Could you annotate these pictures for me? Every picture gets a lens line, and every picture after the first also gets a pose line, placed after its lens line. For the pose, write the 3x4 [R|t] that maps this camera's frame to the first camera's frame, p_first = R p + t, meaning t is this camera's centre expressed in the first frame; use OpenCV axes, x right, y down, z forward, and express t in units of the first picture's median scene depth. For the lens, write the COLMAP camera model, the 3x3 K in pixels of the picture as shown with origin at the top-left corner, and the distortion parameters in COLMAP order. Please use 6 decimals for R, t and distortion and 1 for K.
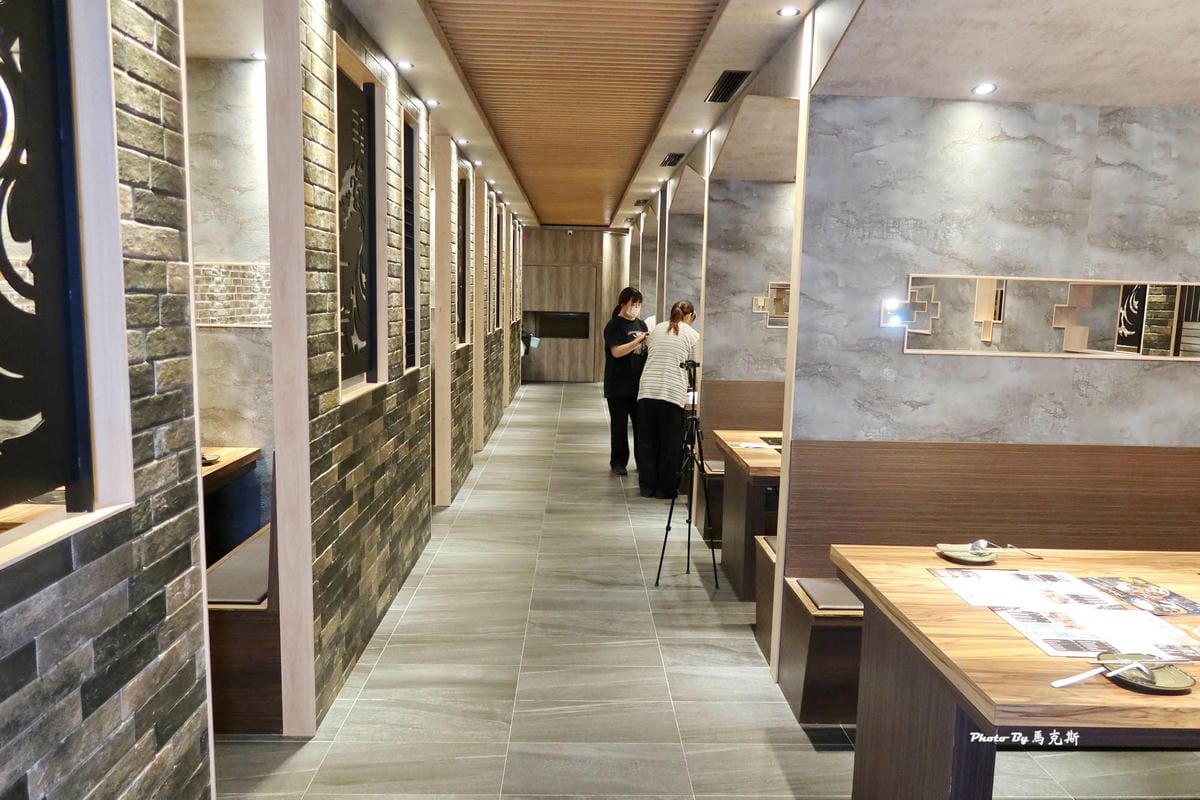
lens RADIAL K [[826.6, 0, 600.0], [0, 826.6, 400.0], [0, 0, 1]] dist [-0.006688, -0.004171]
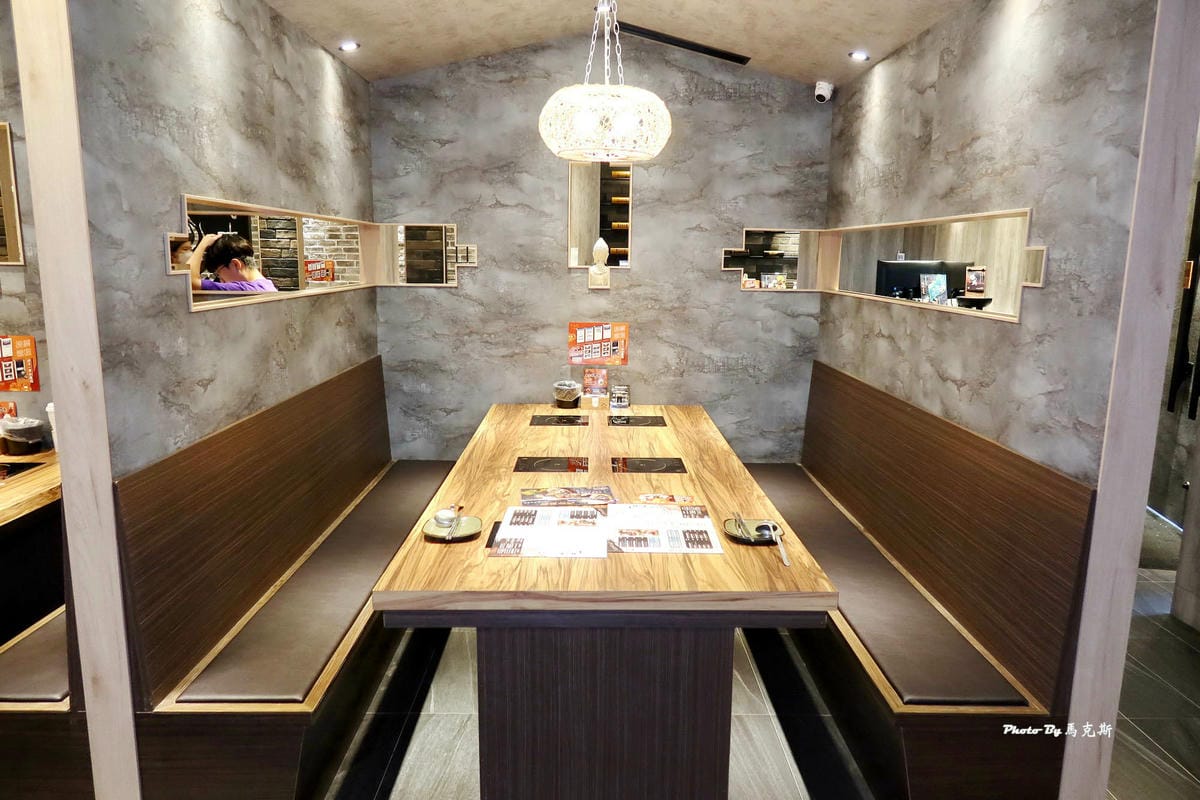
lens RADIAL K [[826.6, 0, 600.0], [0, 826.6, 400.0], [0, 0, 1]] dist [-0.006688, -0.004171]
pose [[0.017474, -0.197410, 0.980165, -0.395768], [0.118360, 0.973830, 0.194024, -0.100375], [-0.992817, 0.112622, 0.040382, 0.831621]]
